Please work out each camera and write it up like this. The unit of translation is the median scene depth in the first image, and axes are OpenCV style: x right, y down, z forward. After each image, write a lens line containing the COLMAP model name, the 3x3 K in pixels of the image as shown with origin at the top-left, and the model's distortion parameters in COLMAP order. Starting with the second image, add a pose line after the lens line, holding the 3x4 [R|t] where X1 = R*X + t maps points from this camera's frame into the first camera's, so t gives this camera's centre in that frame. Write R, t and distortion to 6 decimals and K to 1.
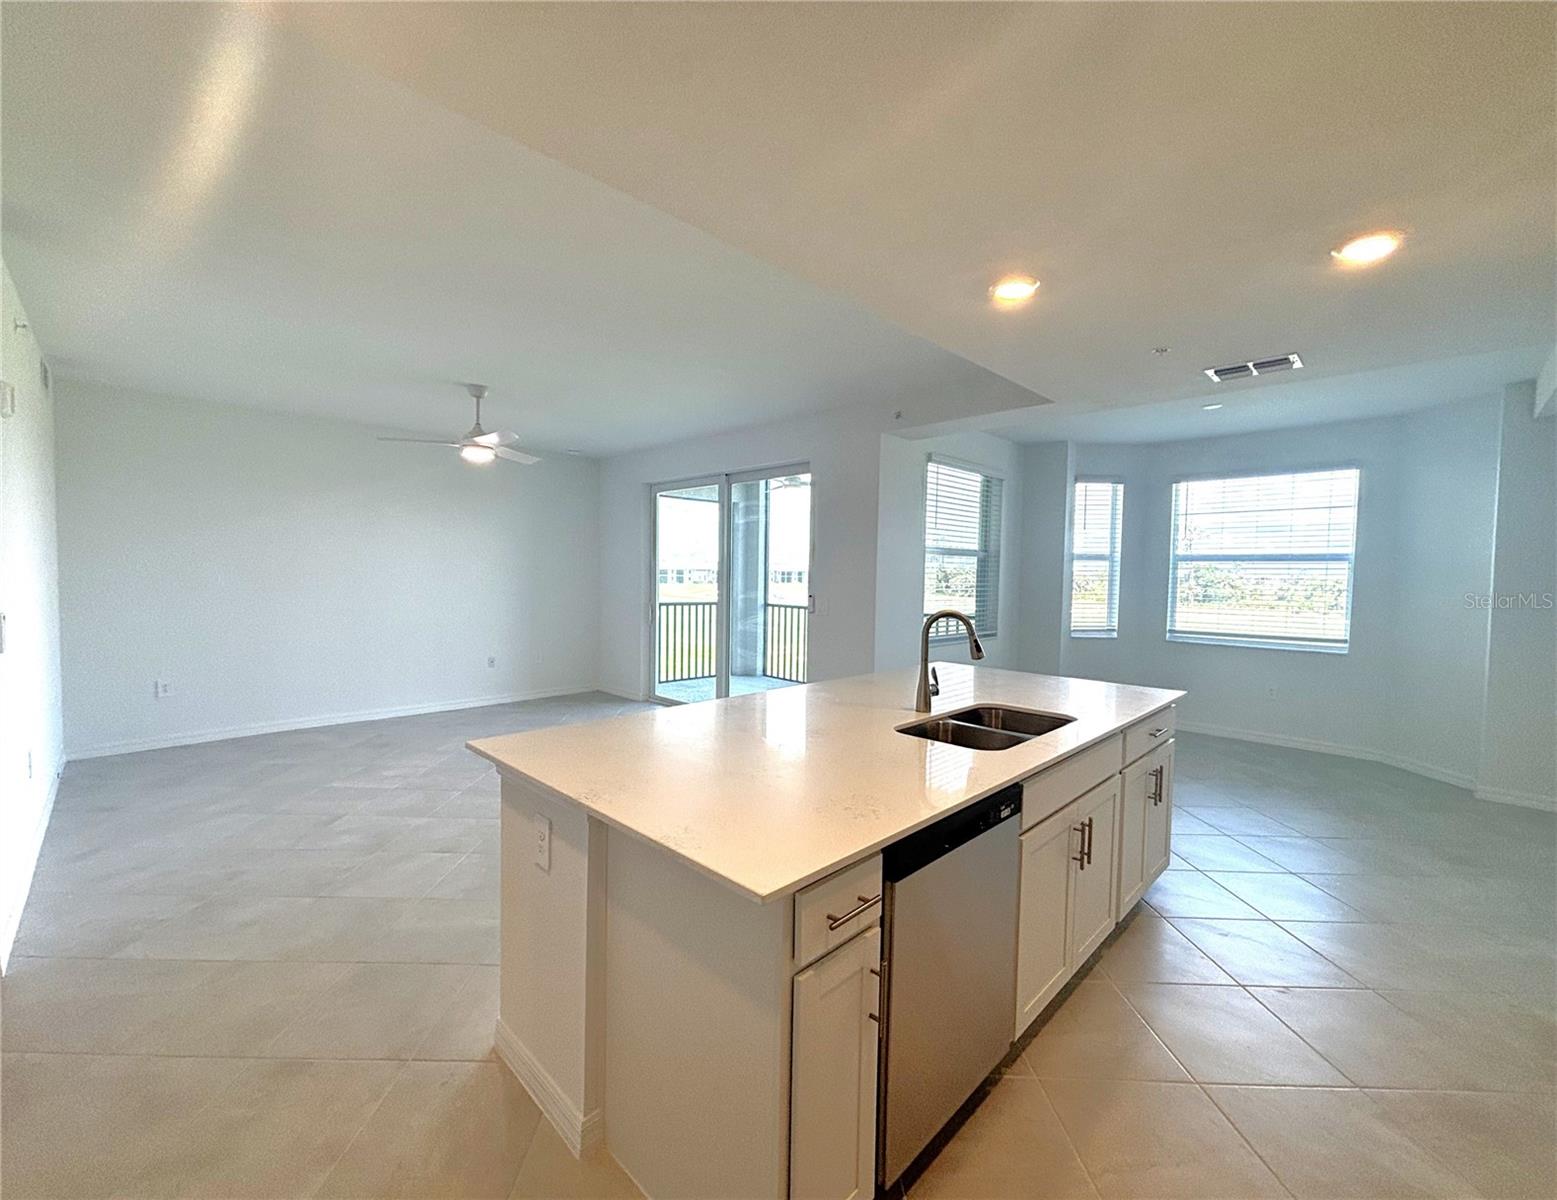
lens RADIAL K [[640.1, 0, 763.3], [0, 640.1, 598.2], [0, 0, 1]] dist [0.001389, -0.000007]
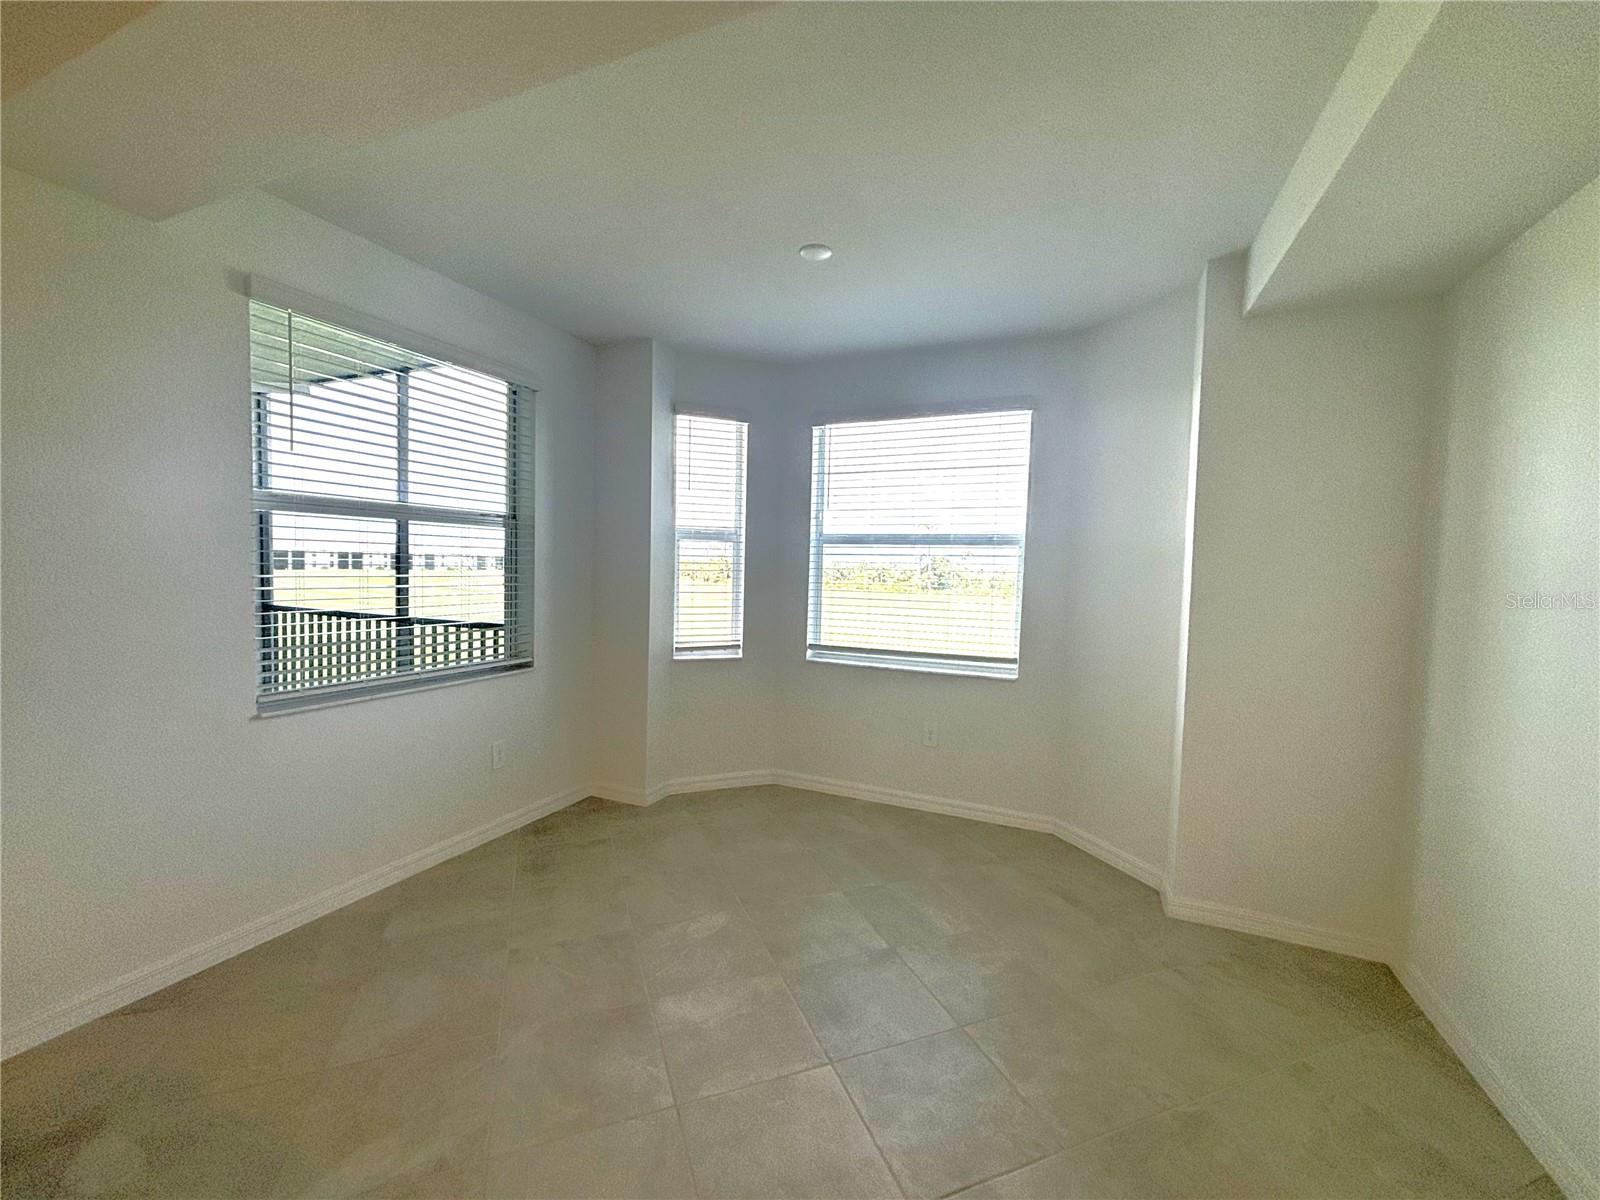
lens RADIAL K [[644.3, 0, 800.0], [0, 644.3, 600.0], [0, 0, 1]] dist [0.000795, 0.000055]
pose [[0.925963, -0.009418, 0.377498, 0.360241], [0.001494, 0.999772, 0.021278, -0.012046], [-0.377612, -0.019139, 0.925766, 0.370350]]
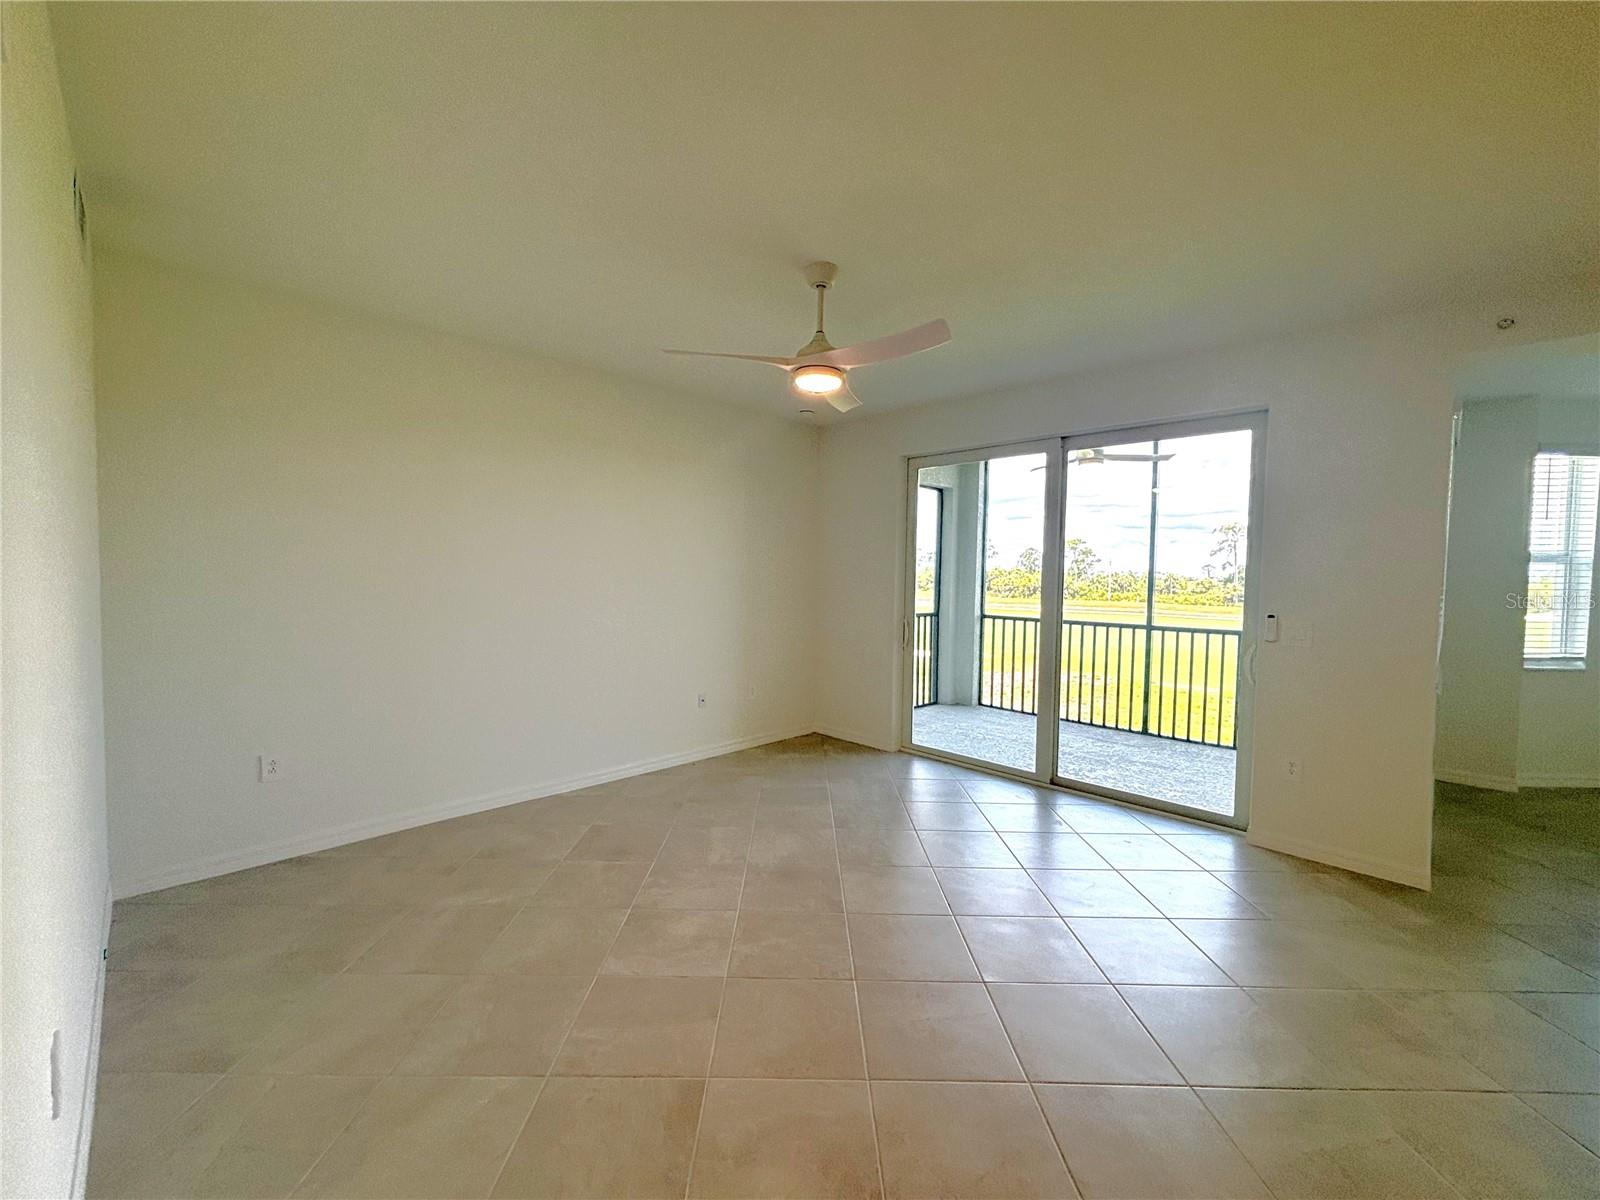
lens RADIAL K [[640.9, 0, 804.3], [0, 640.9, 595.7], [0, 0, 1]] dist [0.003404, 0.000442]
pose [[0.999895, 0.001310, 0.014414, -0.337887], [-0.001257, 0.999993, -0.003648, -0.017767], [-0.014419, 0.003629, 0.999889, 0.291607]]
